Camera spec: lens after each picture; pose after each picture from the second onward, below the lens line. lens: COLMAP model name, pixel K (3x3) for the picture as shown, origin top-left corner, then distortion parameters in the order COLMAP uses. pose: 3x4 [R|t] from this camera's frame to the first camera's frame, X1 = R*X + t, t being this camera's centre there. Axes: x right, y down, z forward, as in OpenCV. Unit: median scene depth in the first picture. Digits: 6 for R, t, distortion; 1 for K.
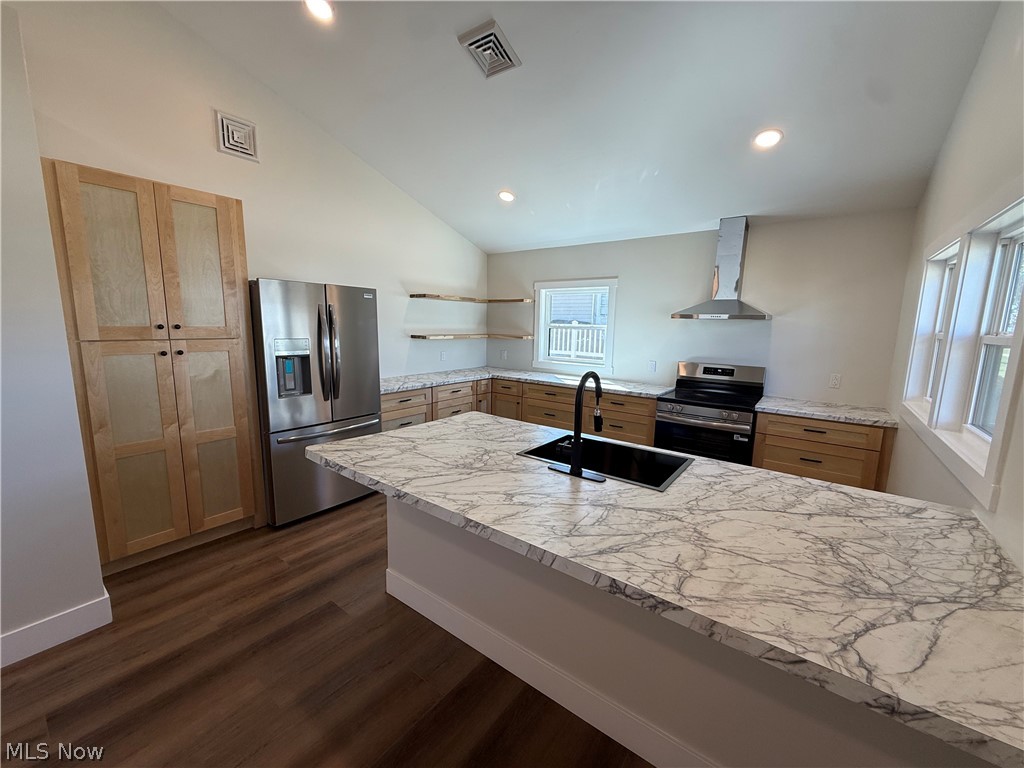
lens RADIAL K [[407.3, 0, 510.3], [0, 407.3, 383.3], [0, 0, 1]] dist [0.000011, -0.000027]
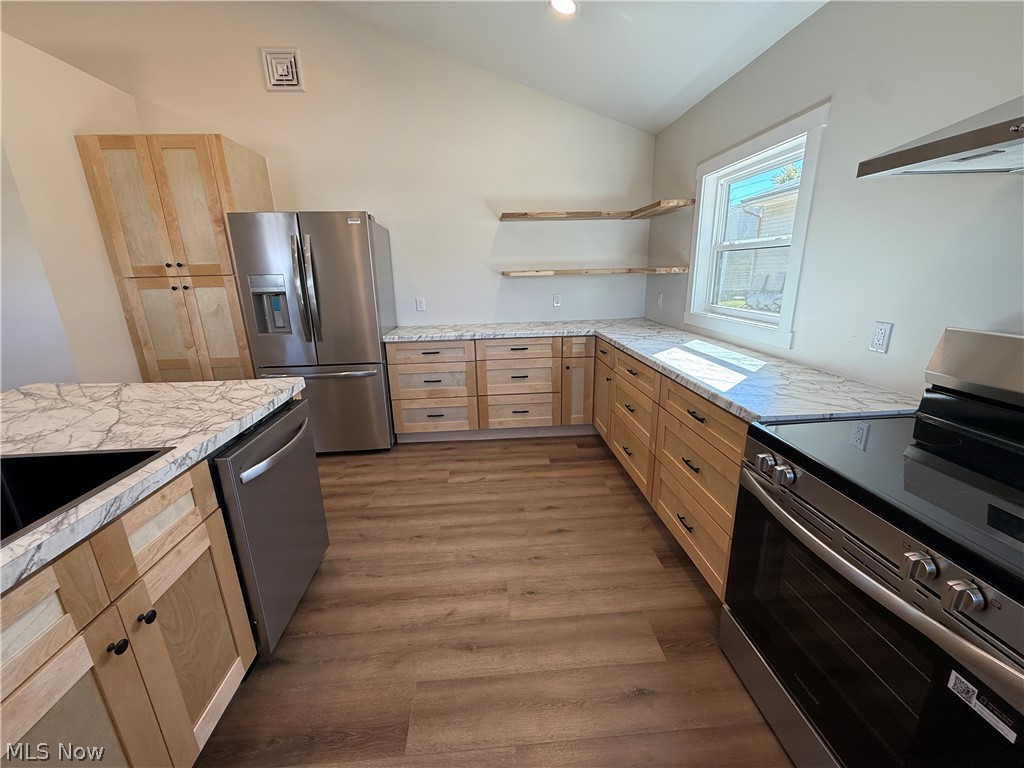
lens RADIAL K [[407.3, 0, 511.1], [0, 407.3, 383.8], [0, 0, 1]] dist [0.000011, -0.000027]
pose [[0.658037, 0.168673, -0.733850, 0.646977], [-0.074857, 0.984414, 0.159141, -0.054737], [0.749255, -0.049787, 0.660407, 0.831985]]
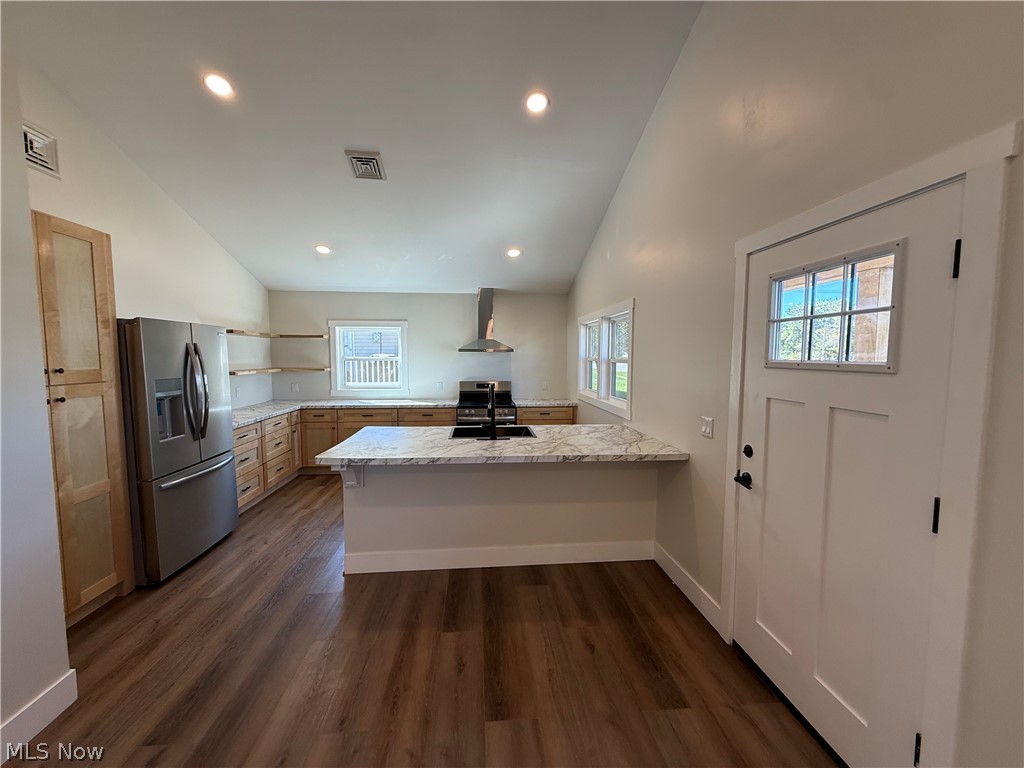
lens RADIAL K [[407.3, 0, 509.7], [0, 407.3, 383.4], [0, 0, 1]] dist [0.000011, -0.000027]
pose [[0.742969, -0.065260, 0.666136, -0.614768], [0.111622, 0.993379, -0.027177, 0.019175], [-0.659952, 0.094547, 0.745335, -0.272696]]
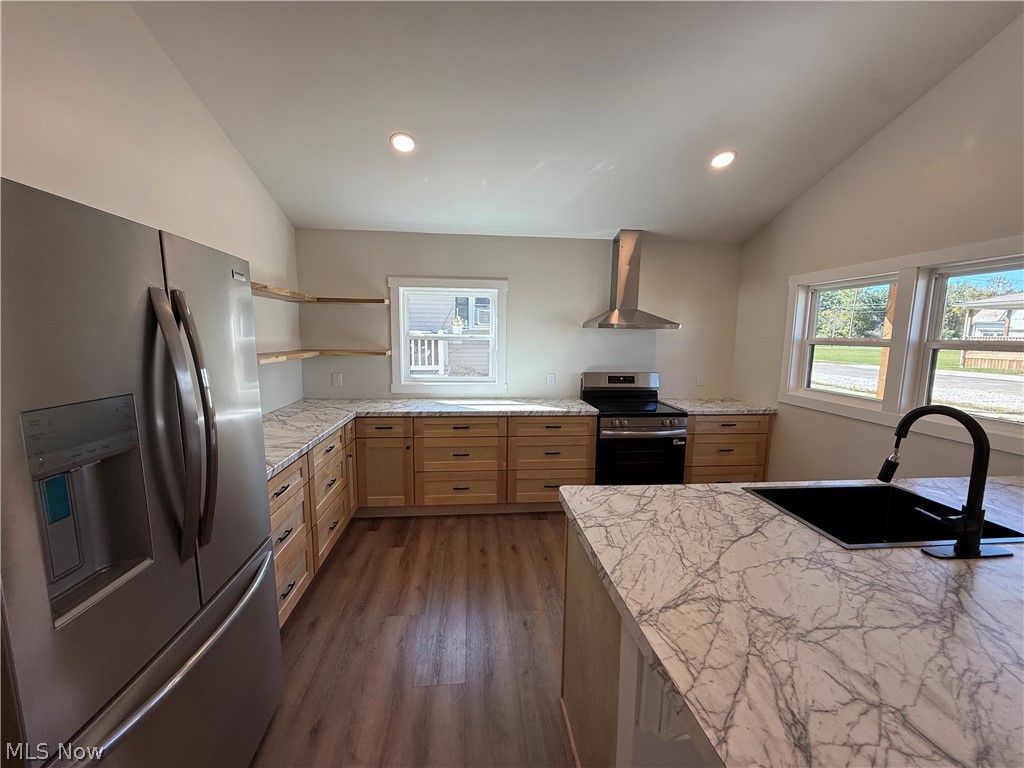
lens RADIAL K [[407.3, 0, 509.4], [0, 407.3, 383.4], [0, 0, 1]] dist [0.000011, -0.000027]
pose [[0.734483, -0.092521, 0.672291, -0.539775], [0.101860, 0.994470, 0.025577, -0.105038], [-0.670940, 0.049693, 0.739845, 0.619491]]
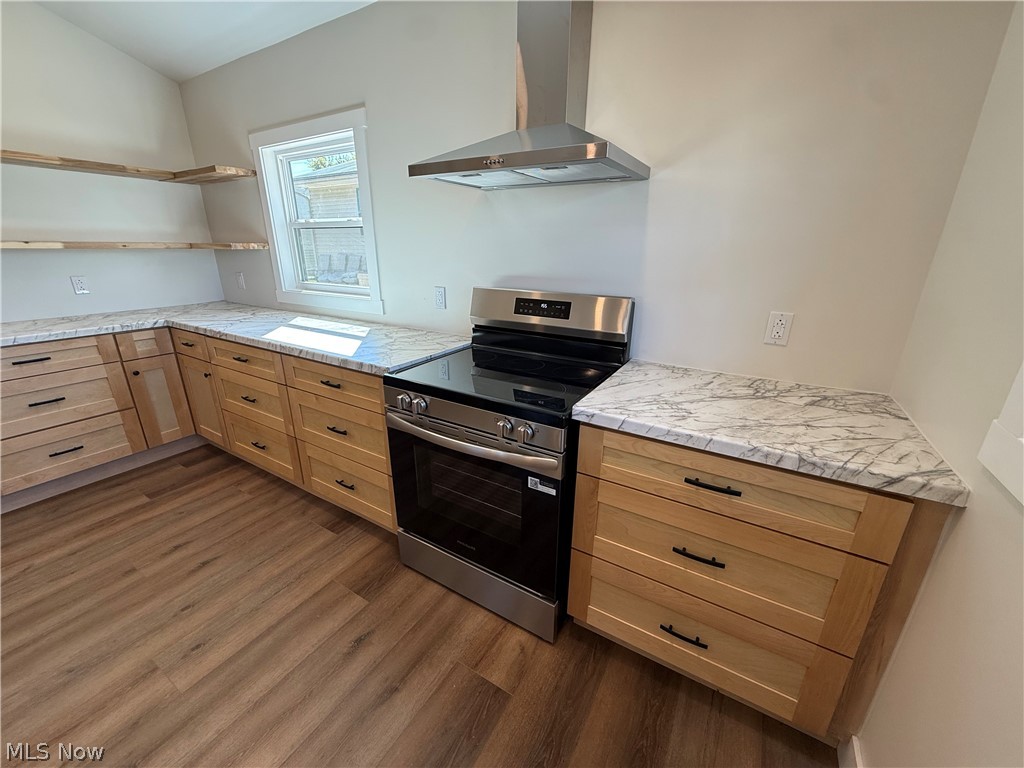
lens RADIAL K [[407.3, 0, 510.2], [0, 407.3, 383.5], [0, 0, 1]] dist [0.000011, -0.000027]
pose [[0.994561, -0.044372, 0.094233, 0.611835], [0.027032, 0.983679, 0.177888, -0.039512], [-0.100589, -0.174373, 0.979528, 0.773966]]
